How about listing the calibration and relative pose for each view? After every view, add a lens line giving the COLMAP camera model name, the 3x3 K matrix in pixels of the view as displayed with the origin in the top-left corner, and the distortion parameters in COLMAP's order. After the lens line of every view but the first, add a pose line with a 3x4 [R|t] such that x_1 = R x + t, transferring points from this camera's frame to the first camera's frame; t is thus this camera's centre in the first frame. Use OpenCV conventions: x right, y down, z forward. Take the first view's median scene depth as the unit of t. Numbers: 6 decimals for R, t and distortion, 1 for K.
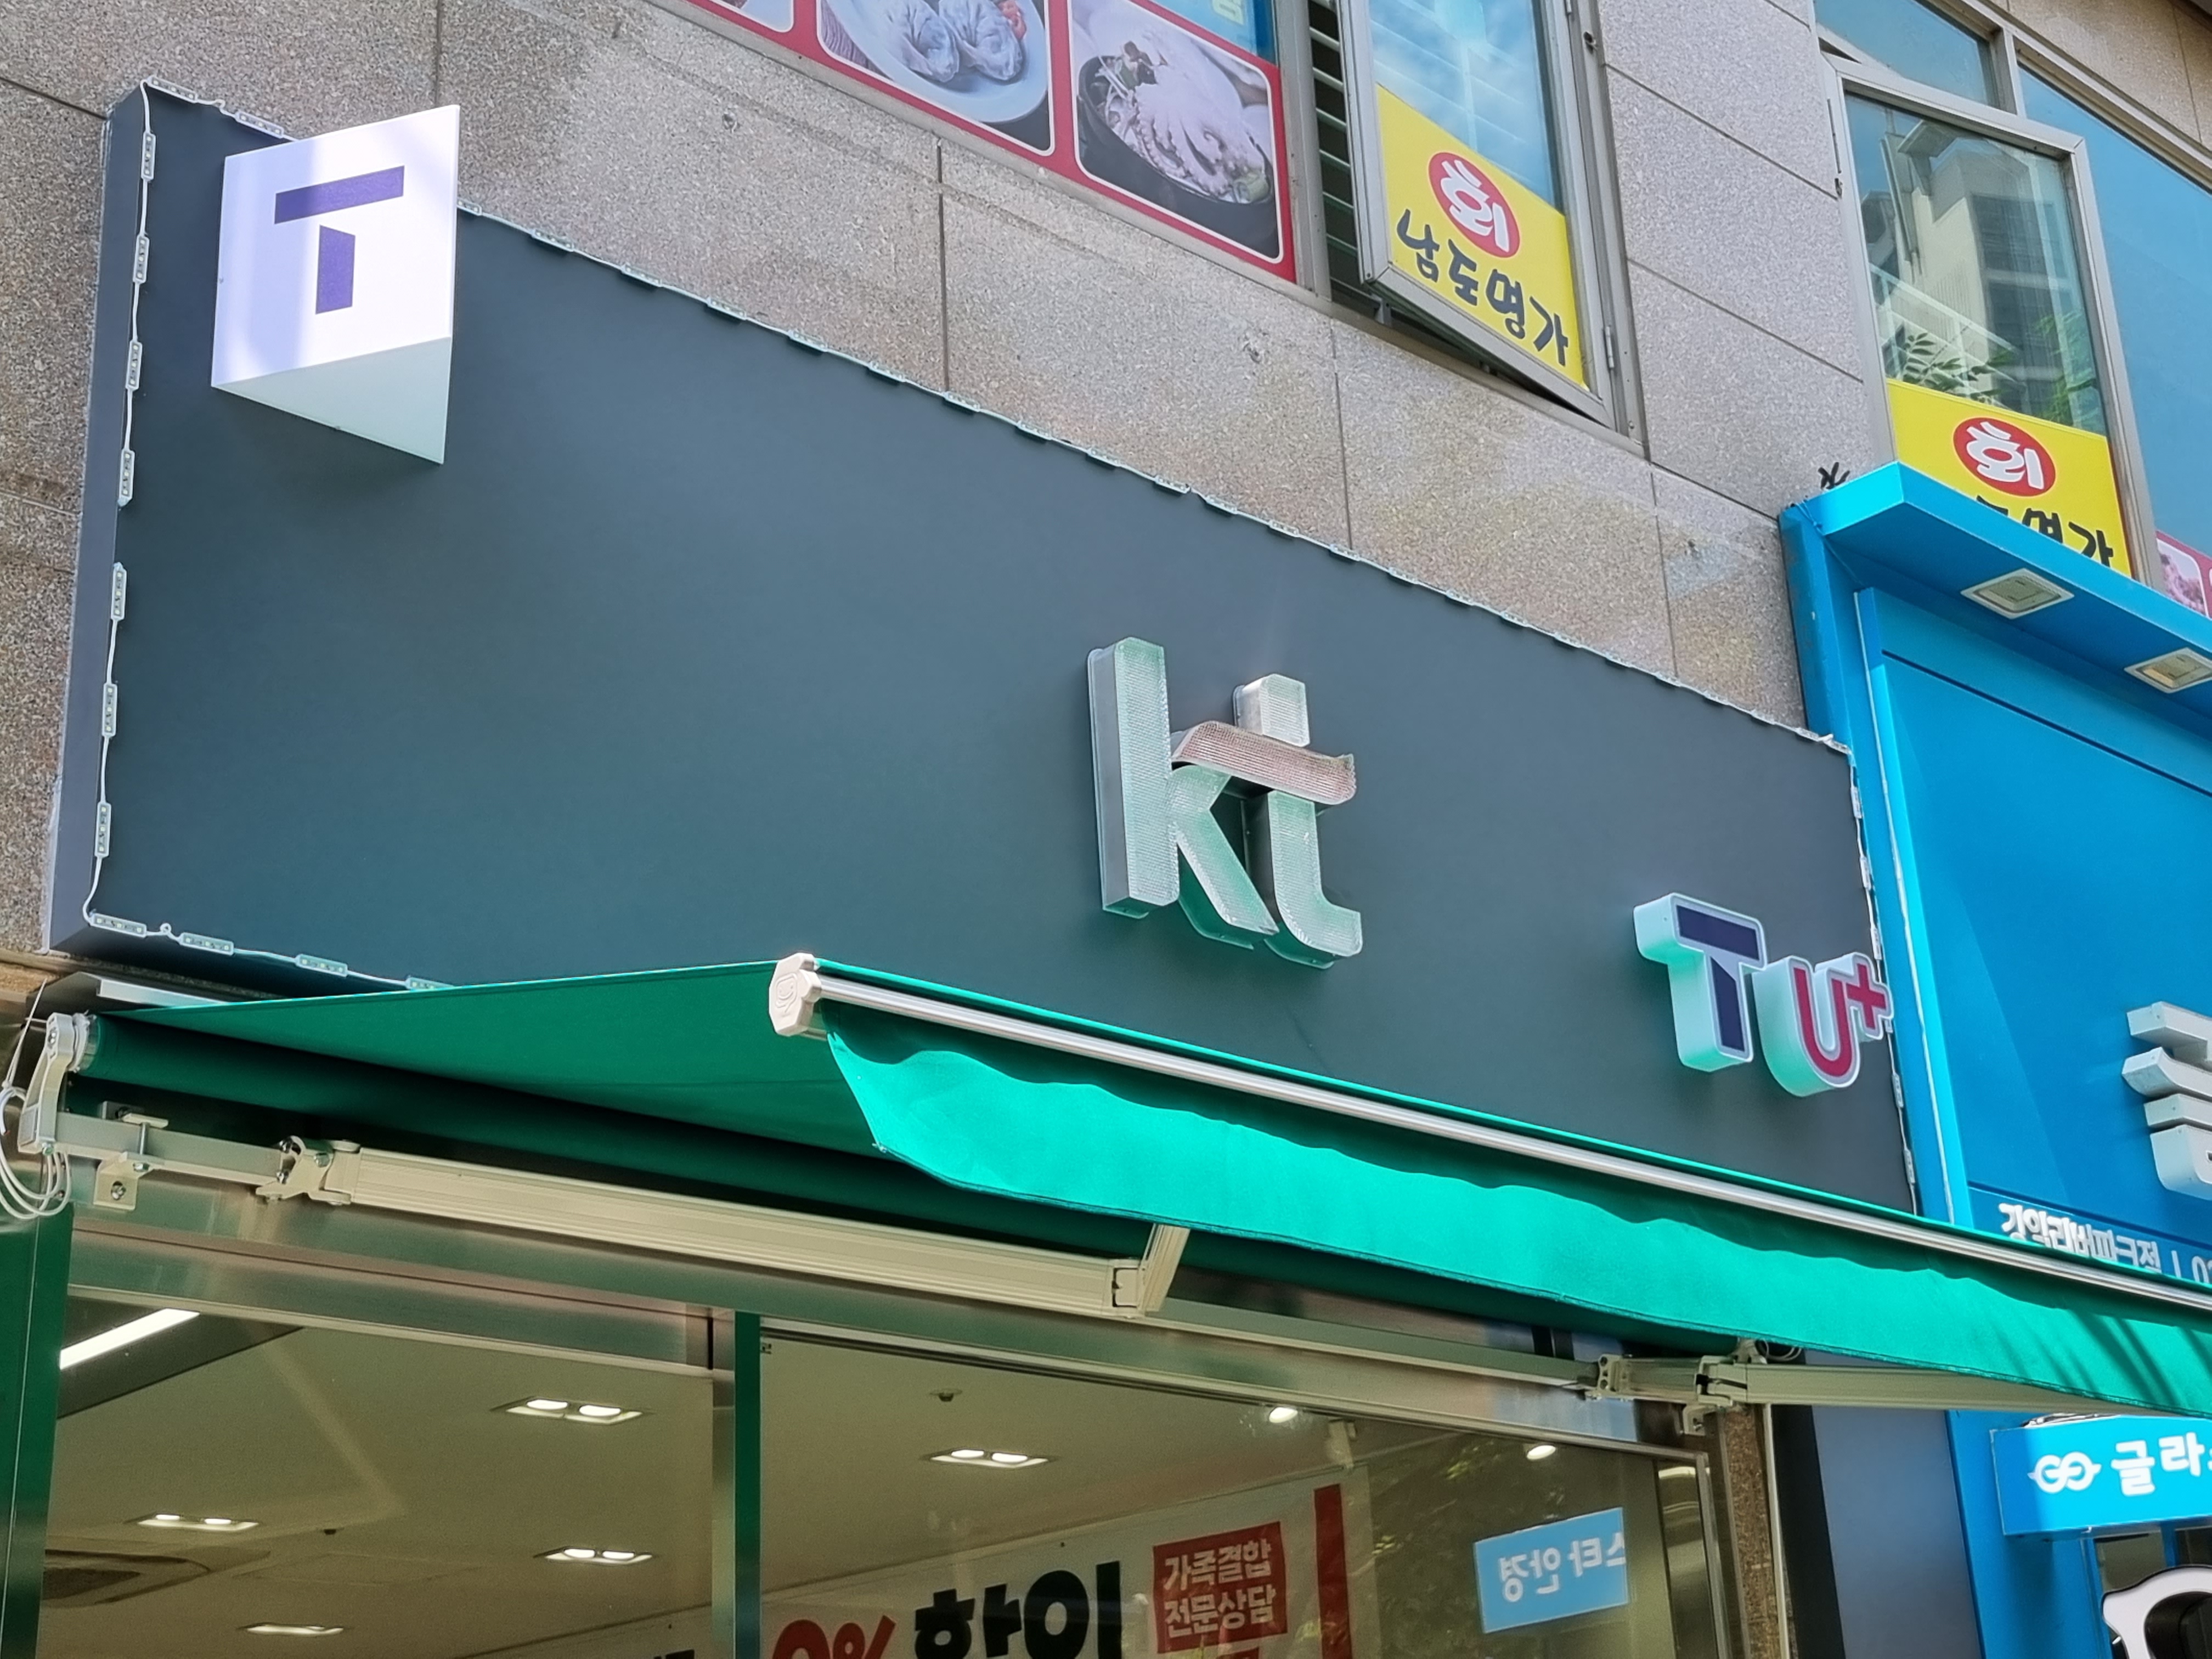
lens RADIAL K [[3124.4, 0, 1050.2], [0, 3124.4, 798.2], [0, 0, 1]] dist [0.047589, -0.019668]
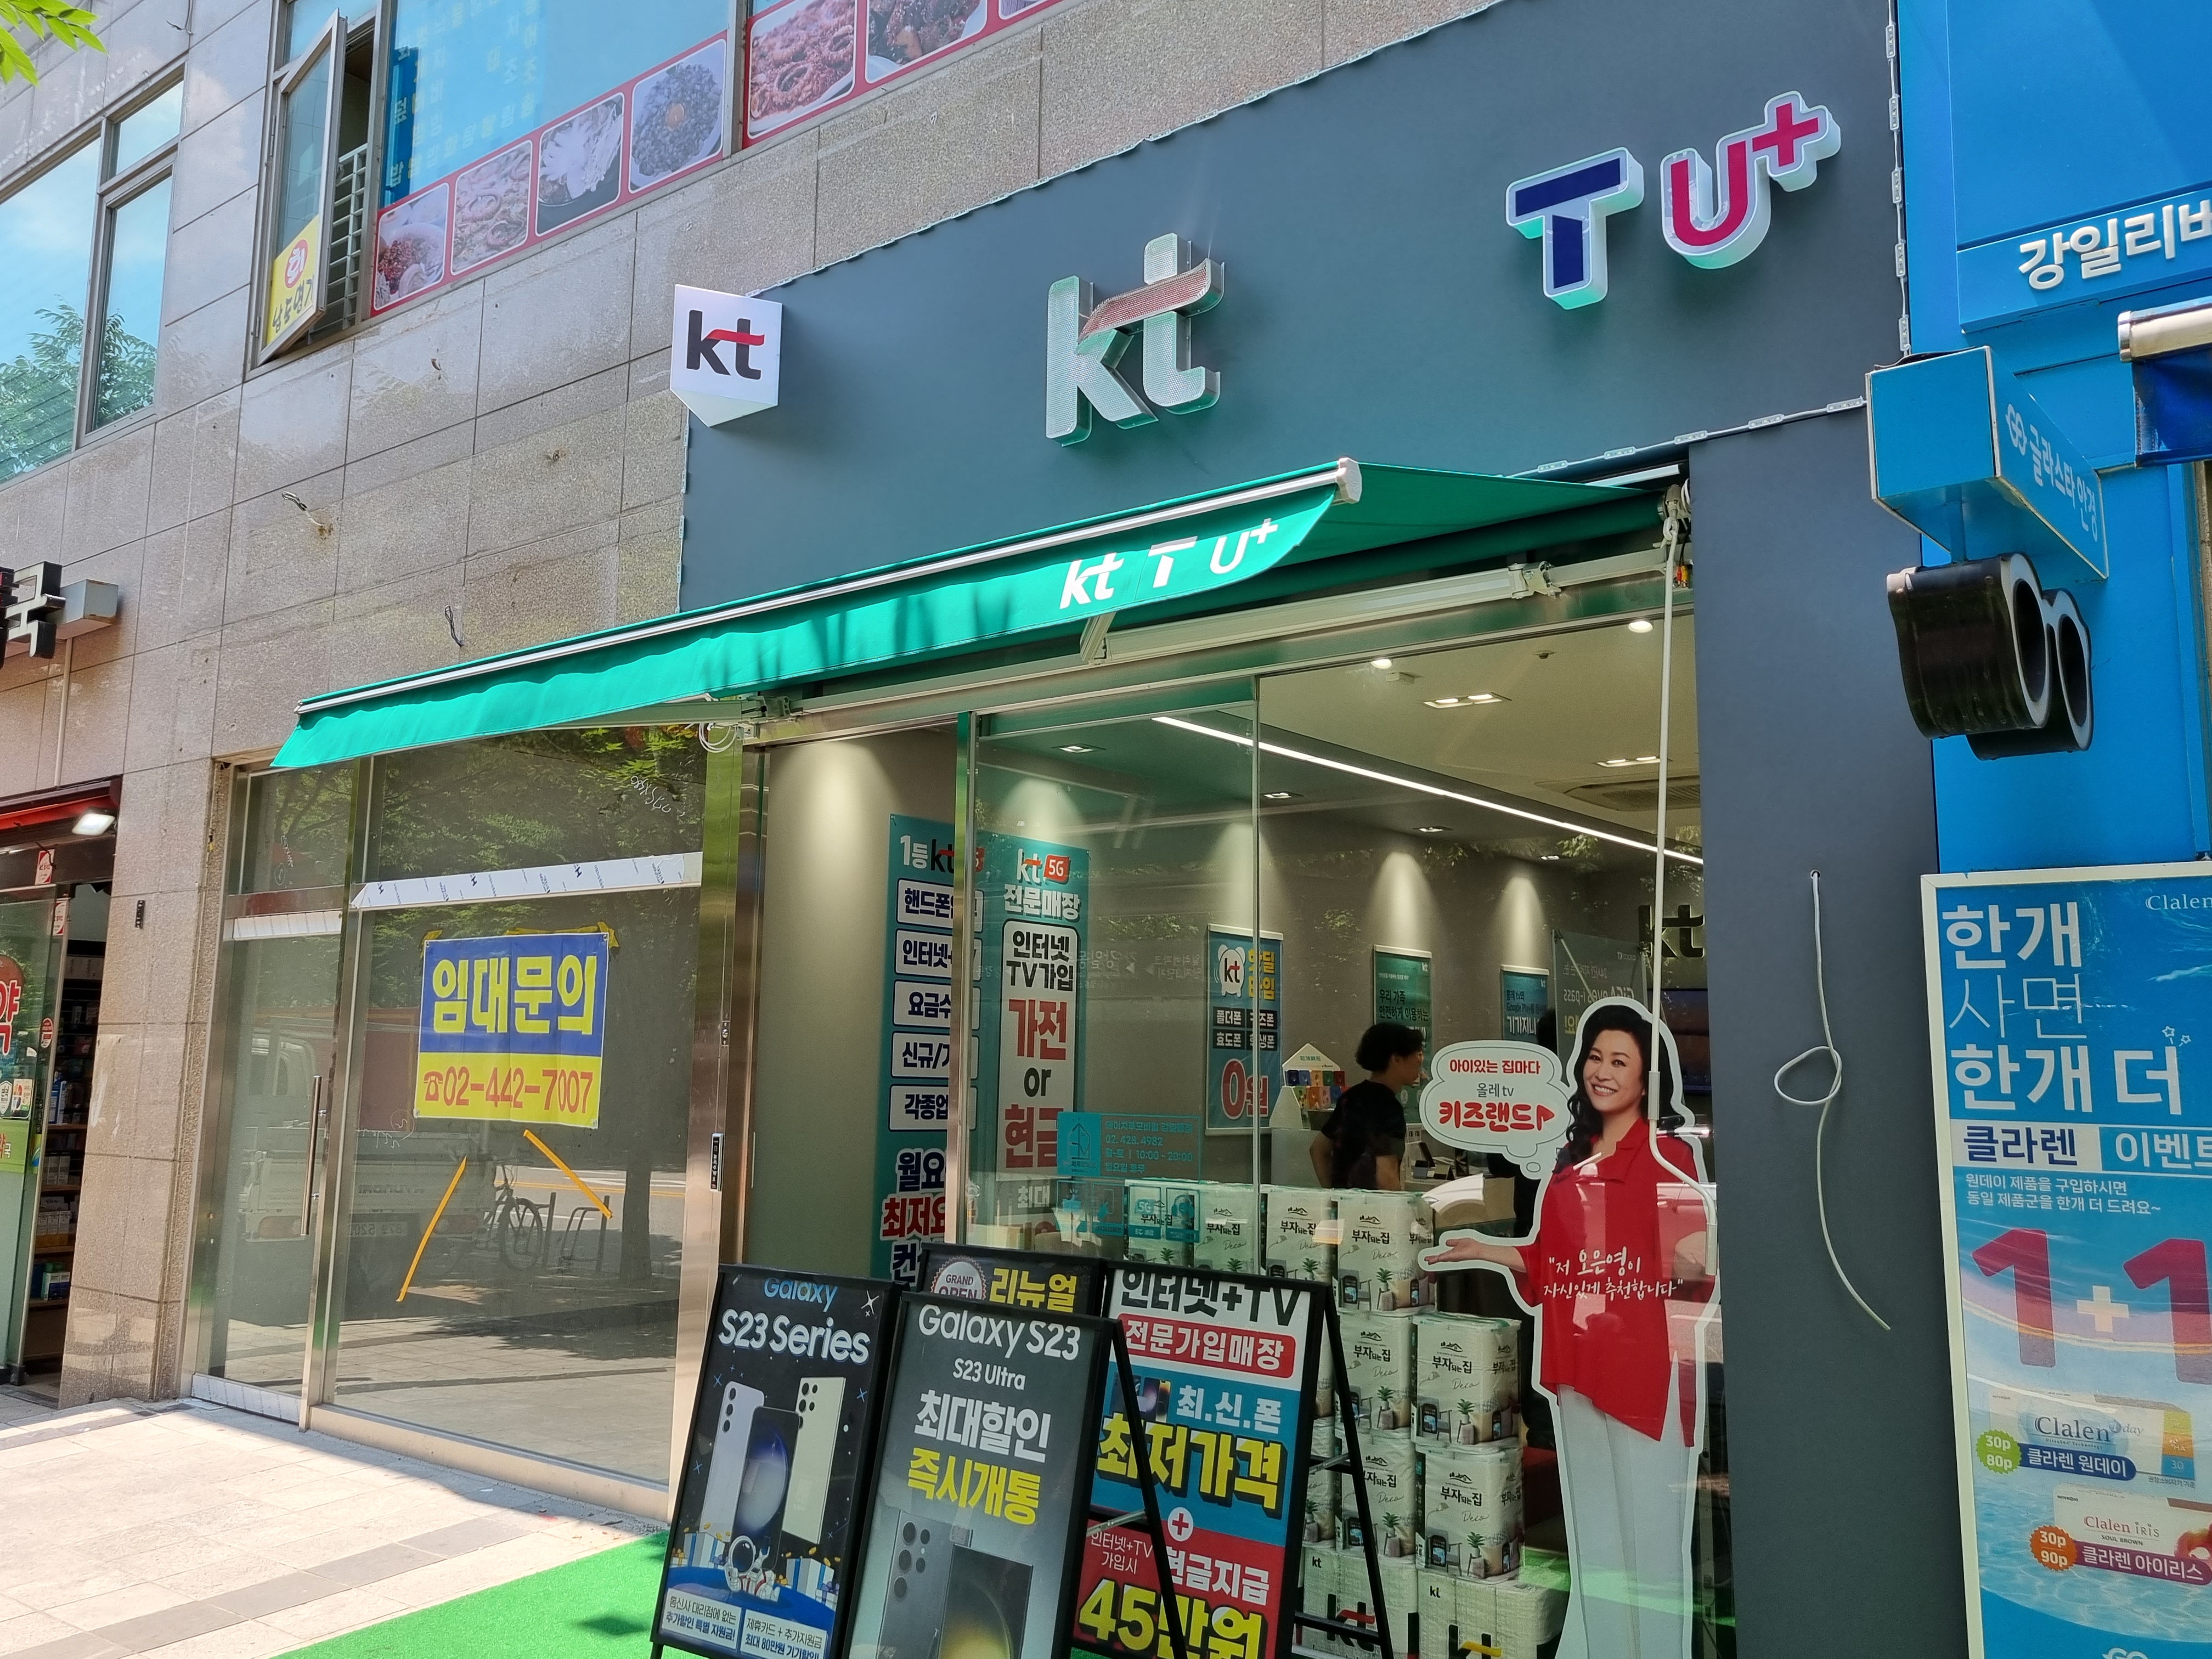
lens RADIAL K [[1780.5, 0, 1093.3], [0, 1780.5, 796.4], [0, 0, 1]] dist [0.061356, -0.043513]
pose [[0.161439, -0.105650, -0.981211, 0.863997], [0.345198, 0.937491, -0.044147, 0.237182], [0.924541, -0.331585, 0.187818, 0.655296]]
